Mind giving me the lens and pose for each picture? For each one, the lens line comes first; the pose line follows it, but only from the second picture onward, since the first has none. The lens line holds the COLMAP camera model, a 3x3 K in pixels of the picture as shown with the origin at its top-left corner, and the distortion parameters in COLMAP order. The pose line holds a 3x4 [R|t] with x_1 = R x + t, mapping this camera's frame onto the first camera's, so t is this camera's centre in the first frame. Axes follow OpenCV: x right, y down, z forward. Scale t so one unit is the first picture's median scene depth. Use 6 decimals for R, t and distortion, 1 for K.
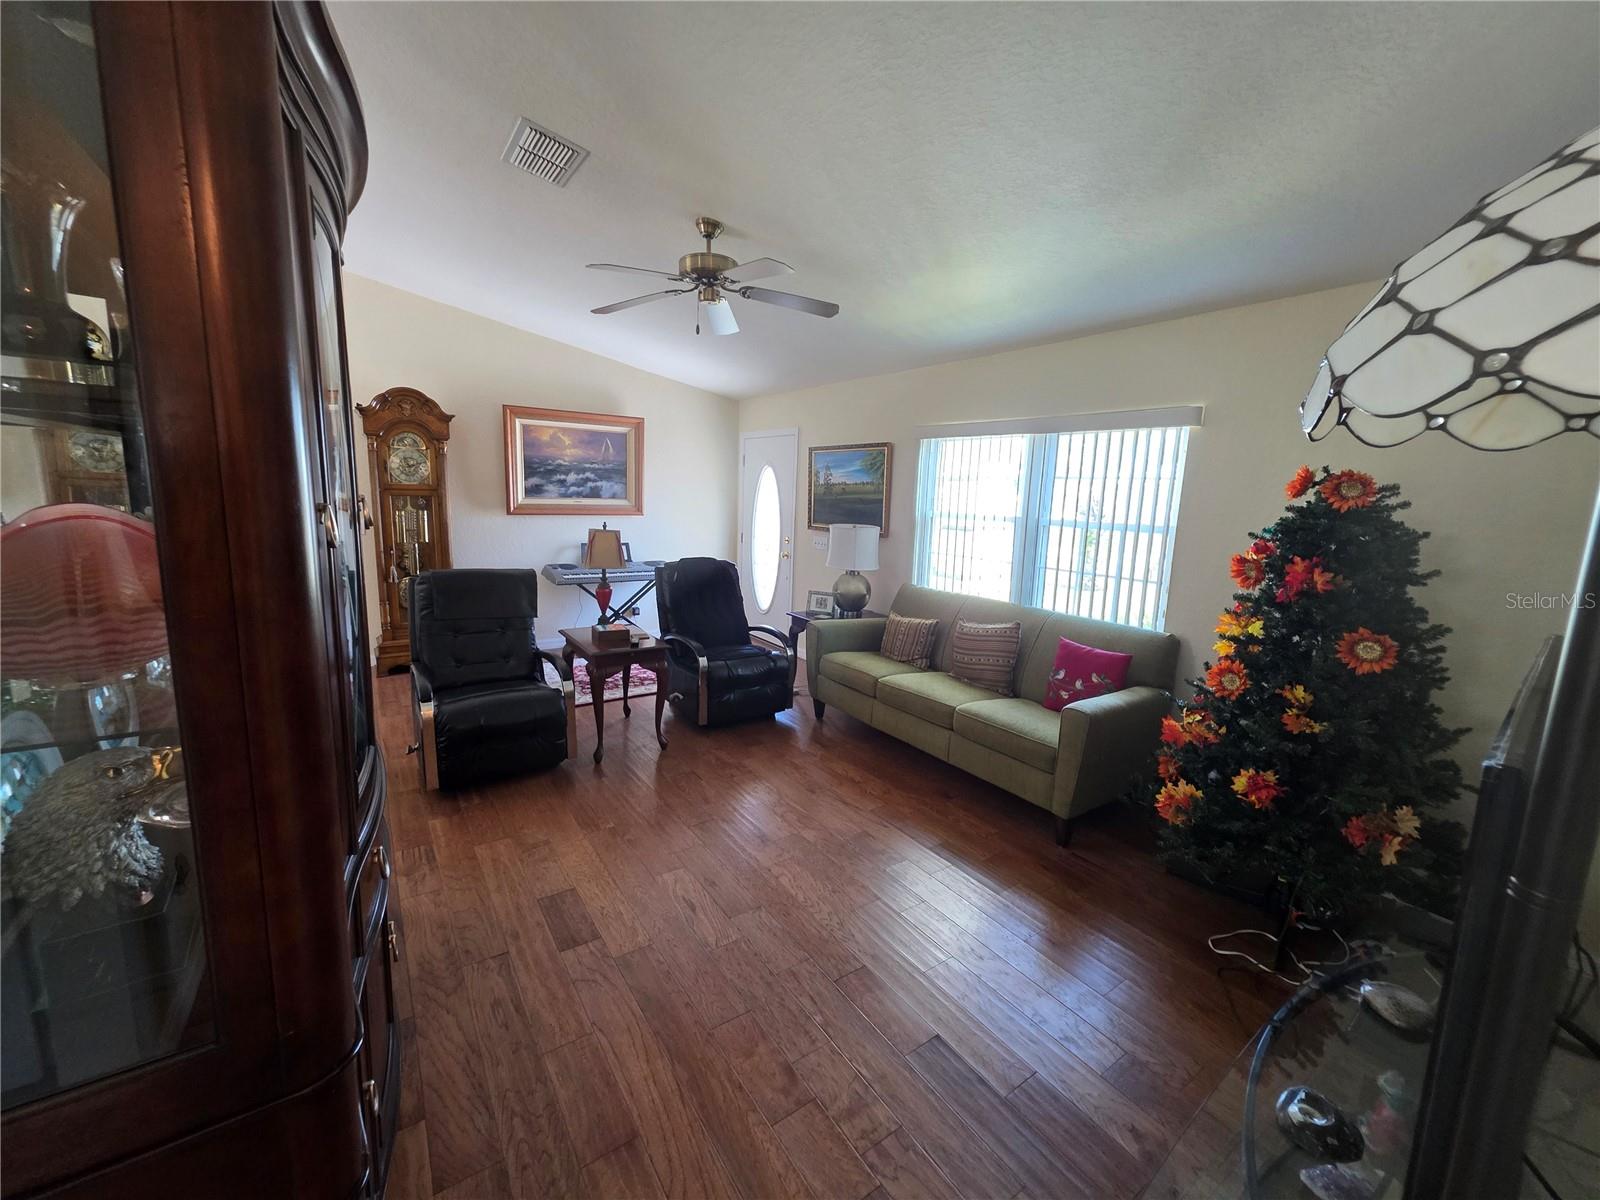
lens RADIAL K [[645.8, 0, 802.5], [0, 645.8, 597.7], [0, 0, 1]] dist [0.001036, 0.000024]
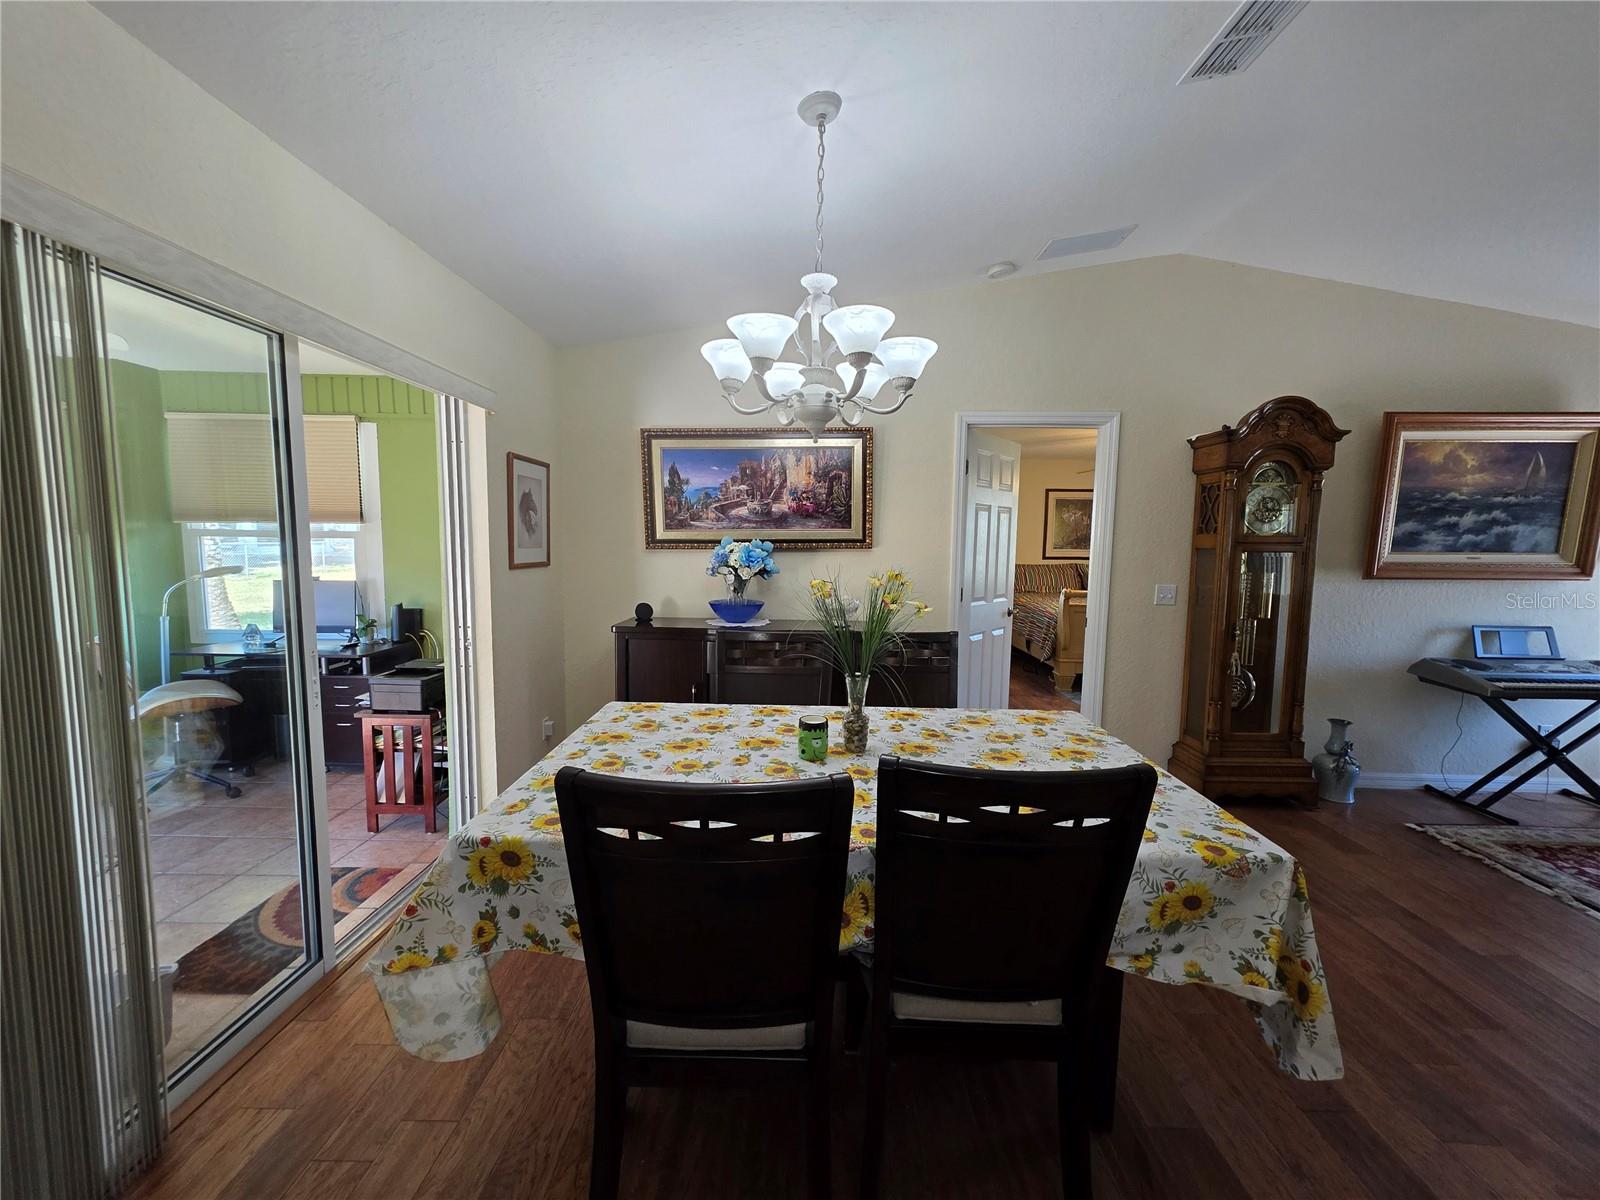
lens RADIAL K [[645.8, 0, 795.2], [0, 645.8, 594.0], [0, 0, 1]] dist [0.001036, 0.000024]
pose [[0.806552, 0.034953, -0.590129, -0.514577], [-0.079333, 0.995621, -0.049456, -0.033539], [0.585816, 0.086705, 0.805793, 0.129620]]
